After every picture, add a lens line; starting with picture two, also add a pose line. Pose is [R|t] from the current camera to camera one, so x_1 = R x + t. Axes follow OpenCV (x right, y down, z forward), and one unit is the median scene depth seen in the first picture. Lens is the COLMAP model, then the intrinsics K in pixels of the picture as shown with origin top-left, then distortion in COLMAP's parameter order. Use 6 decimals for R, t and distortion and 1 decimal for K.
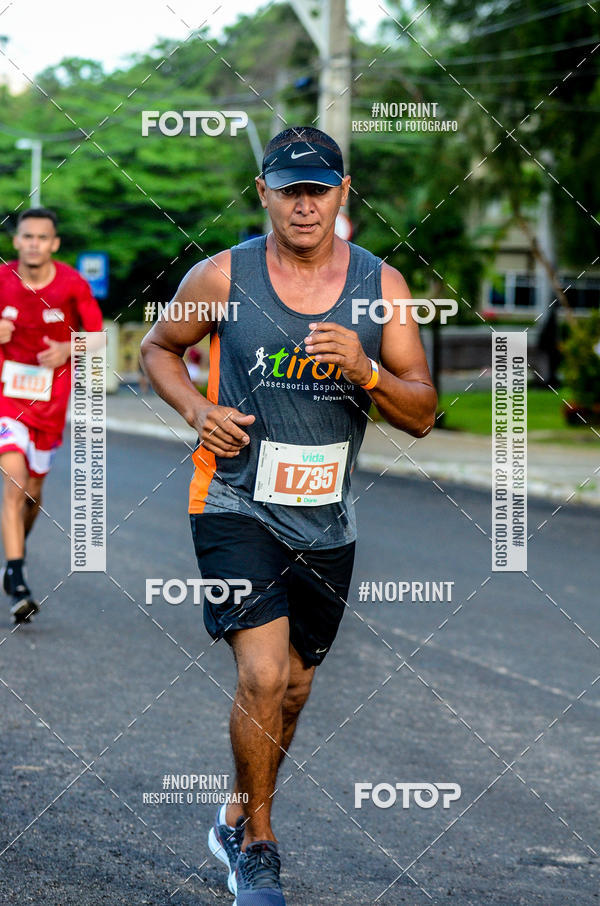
lens RADIAL K [[6518.6, 0, 273.9], [0, 6518.6, 342.3], [0, 0, 1]] dist [1.384932, 0.000000]
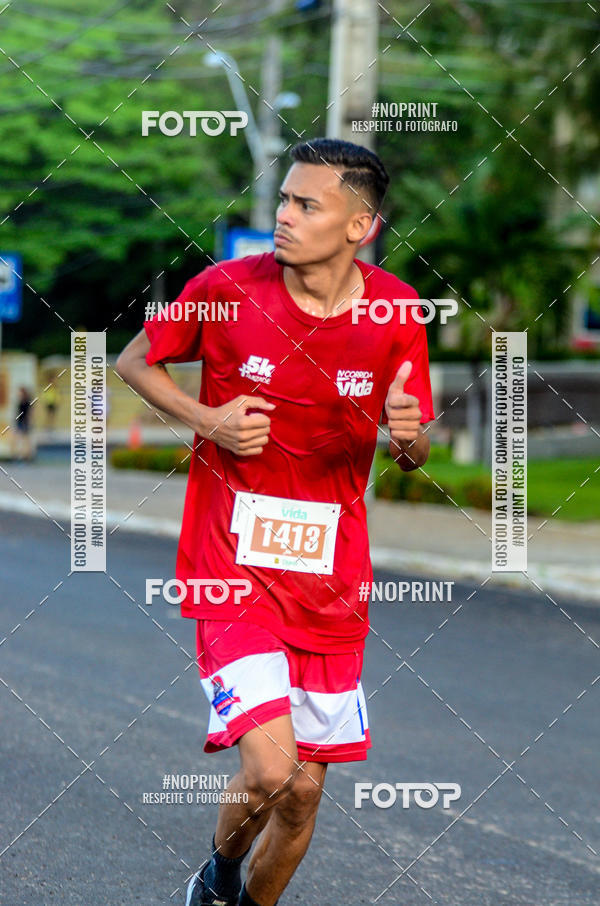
lens RADIAL K [[6518.6, 0, 264.5], [0, 6518.6, 393.2], [0, 0, 1]] dist [1.384932, 0.000000]
pose [[0.999714, -0.000944, 0.023910, -0.016397], [0.000573, 0.999880, 0.015507, -0.009755], [-0.023922, -0.015489, 0.999594, 0.320689]]
